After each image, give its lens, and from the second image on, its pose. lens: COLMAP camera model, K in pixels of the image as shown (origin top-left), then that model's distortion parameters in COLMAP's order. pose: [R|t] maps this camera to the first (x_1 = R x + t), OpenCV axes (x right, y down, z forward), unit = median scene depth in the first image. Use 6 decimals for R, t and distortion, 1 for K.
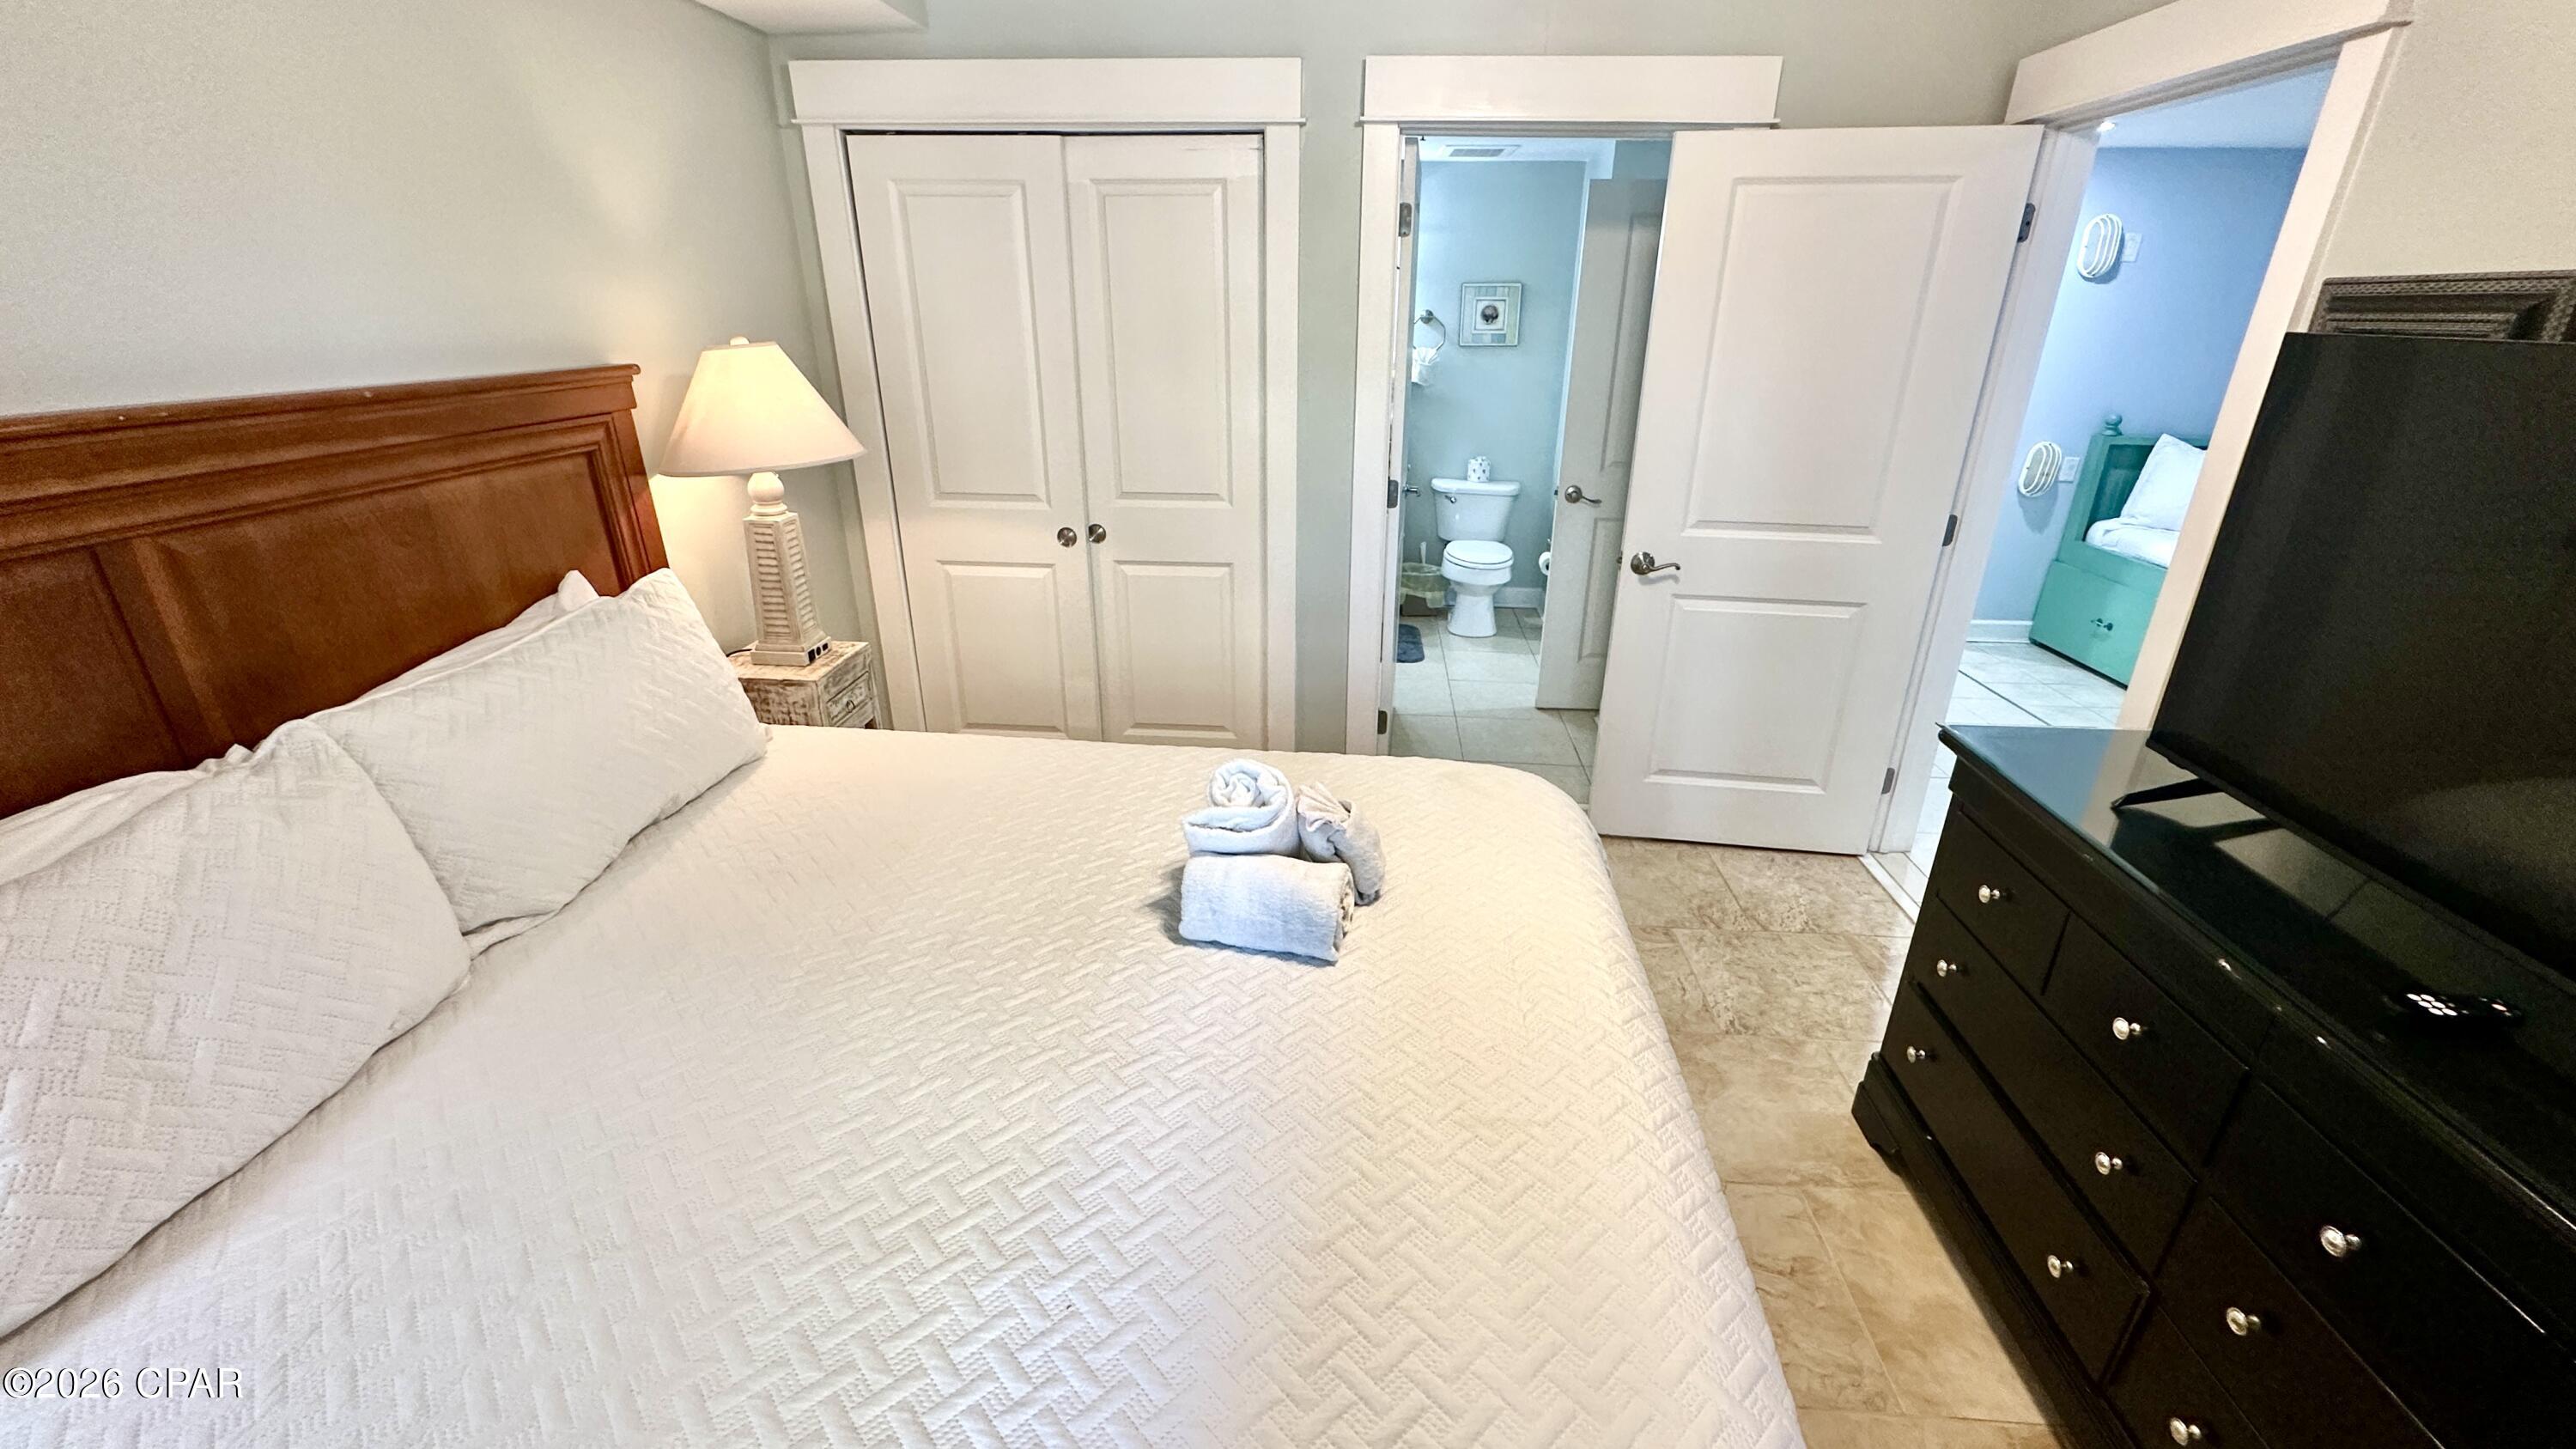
lens RADIAL K [[1038.1, 0, 1288.0], [0, 1038.1, 724.5], [0, 0, 1]] dist [-0.003578, -0.000289]
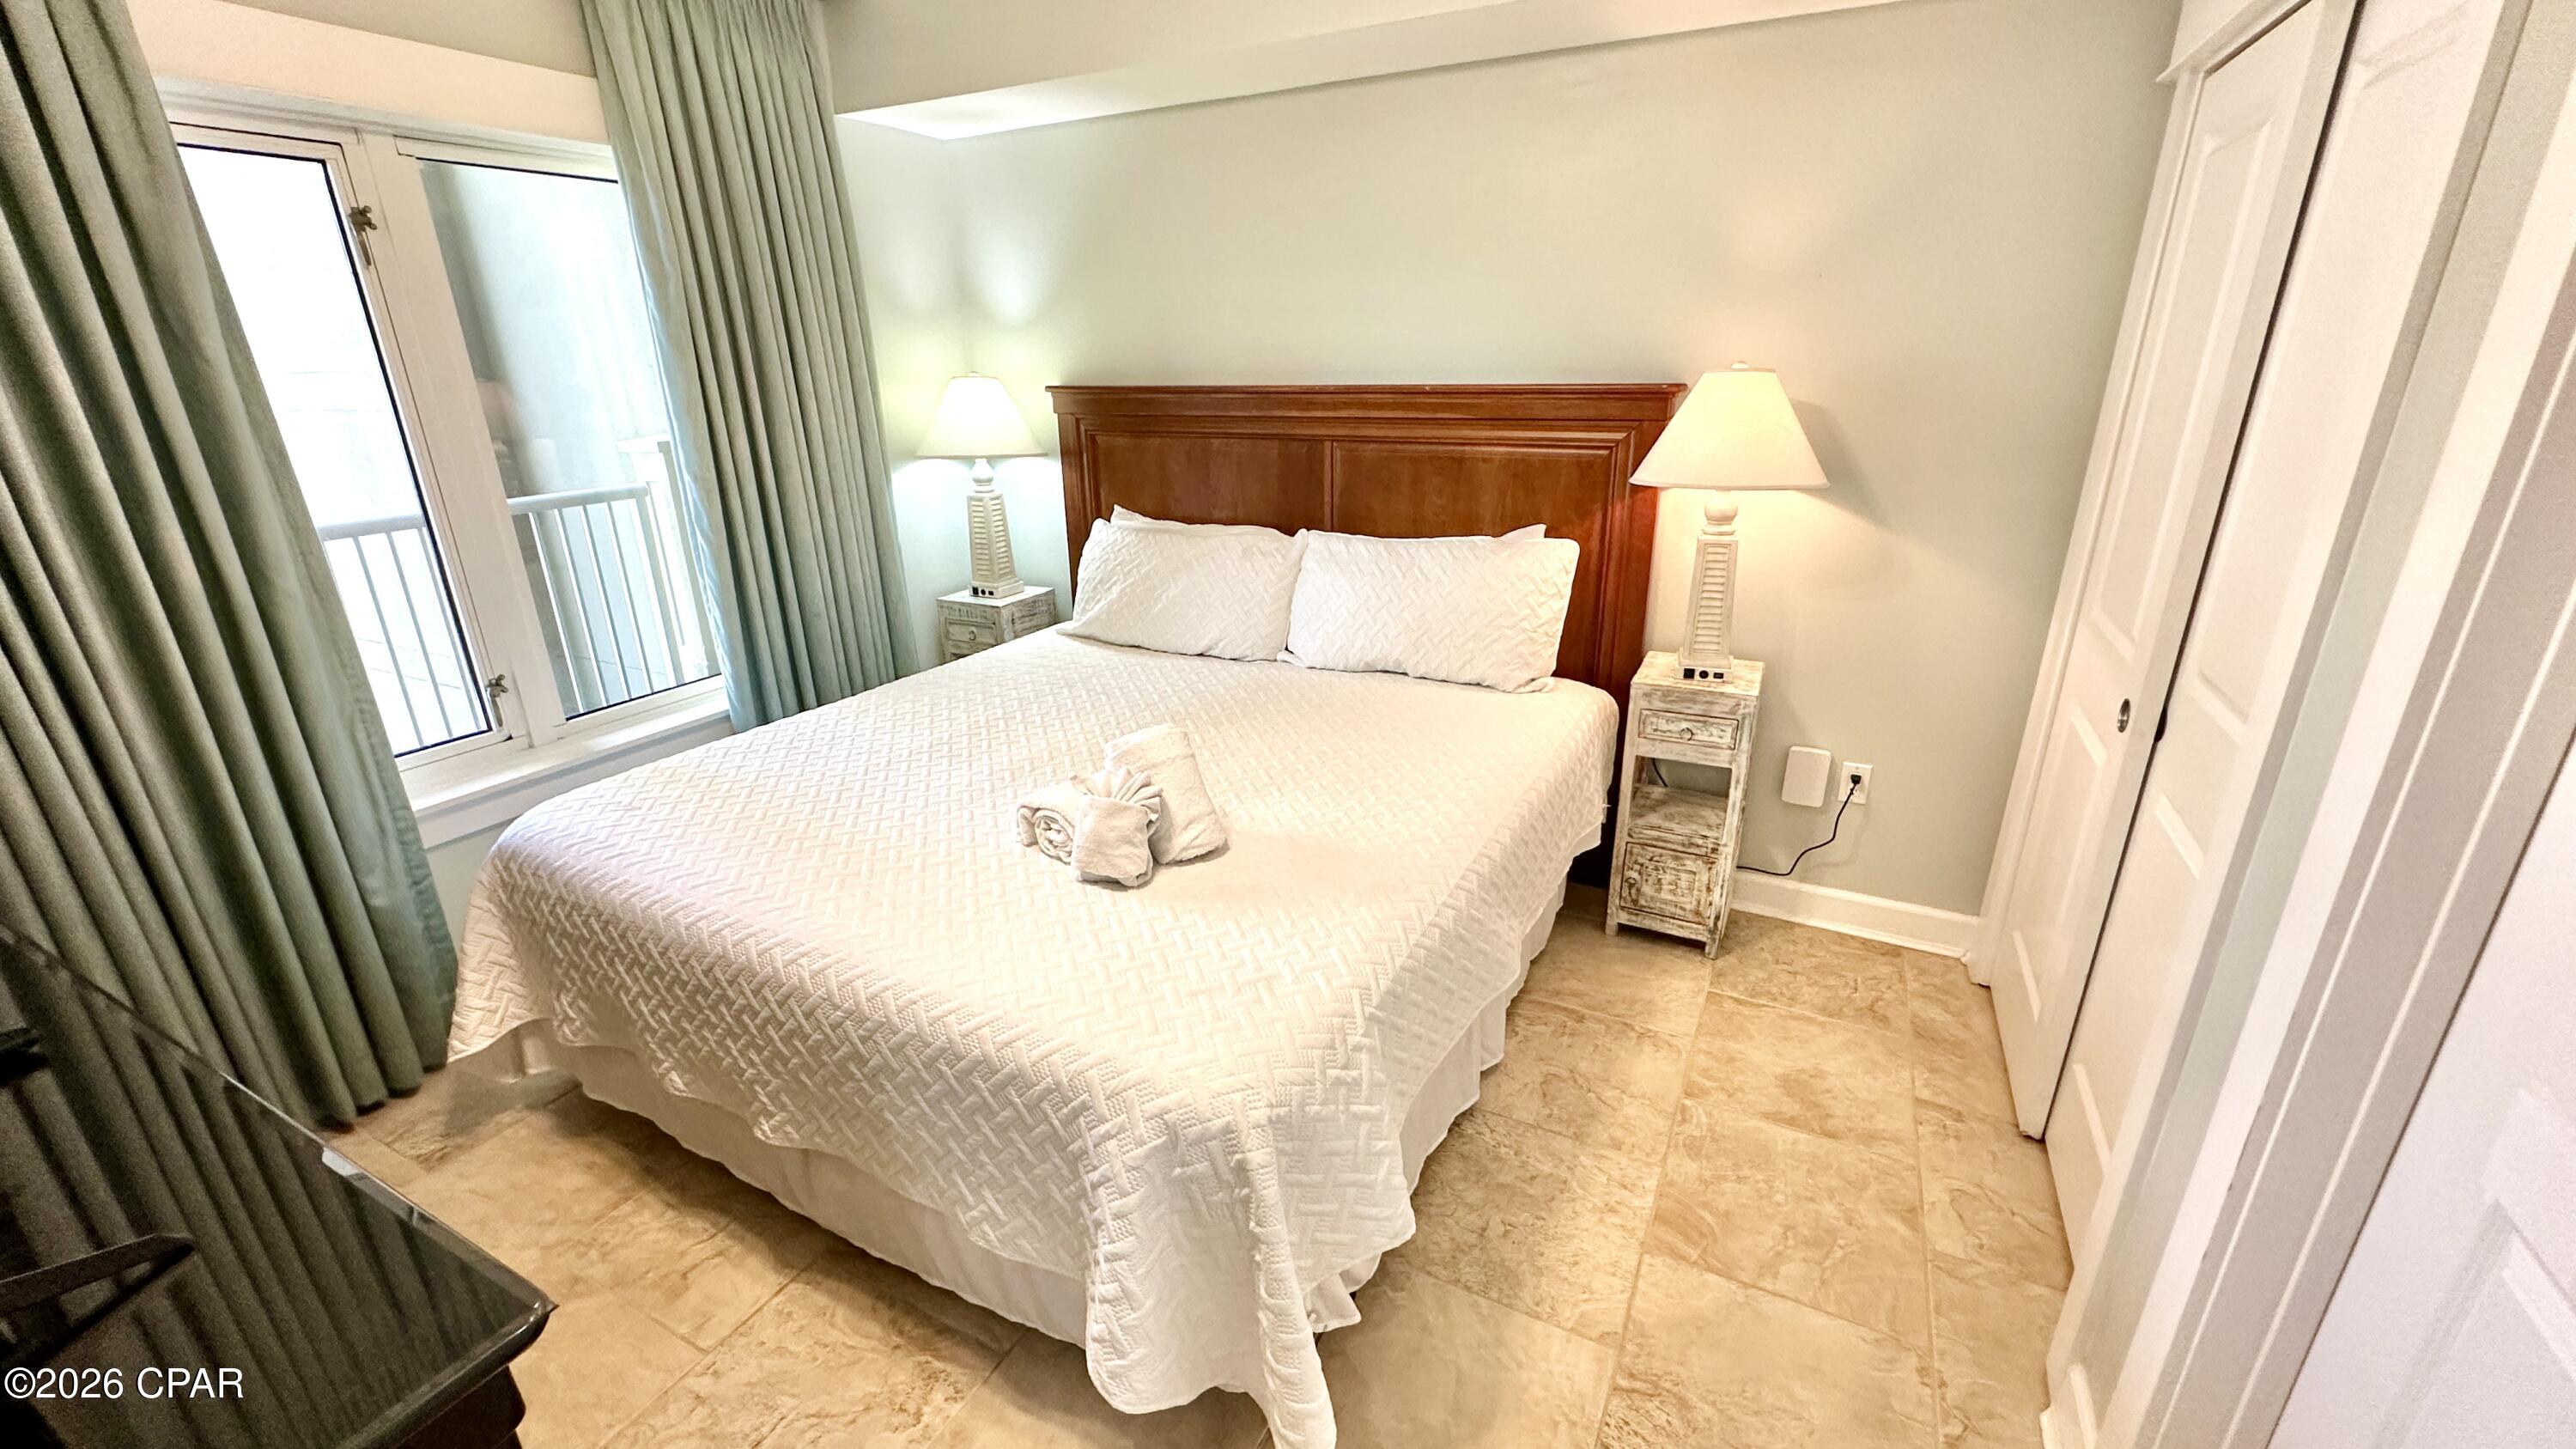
lens RADIAL K [[1038.1, 0, 1288.0], [0, 1038.1, 724.5], [0, 0, 1]] dist [-0.003578, -0.000289]
pose [[-0.396648, 0.307741, -0.864850, 0.899341], [-0.333424, 0.829490, 0.448079, -0.529199], [0.855277, 0.466091, -0.226408, 1.389585]]
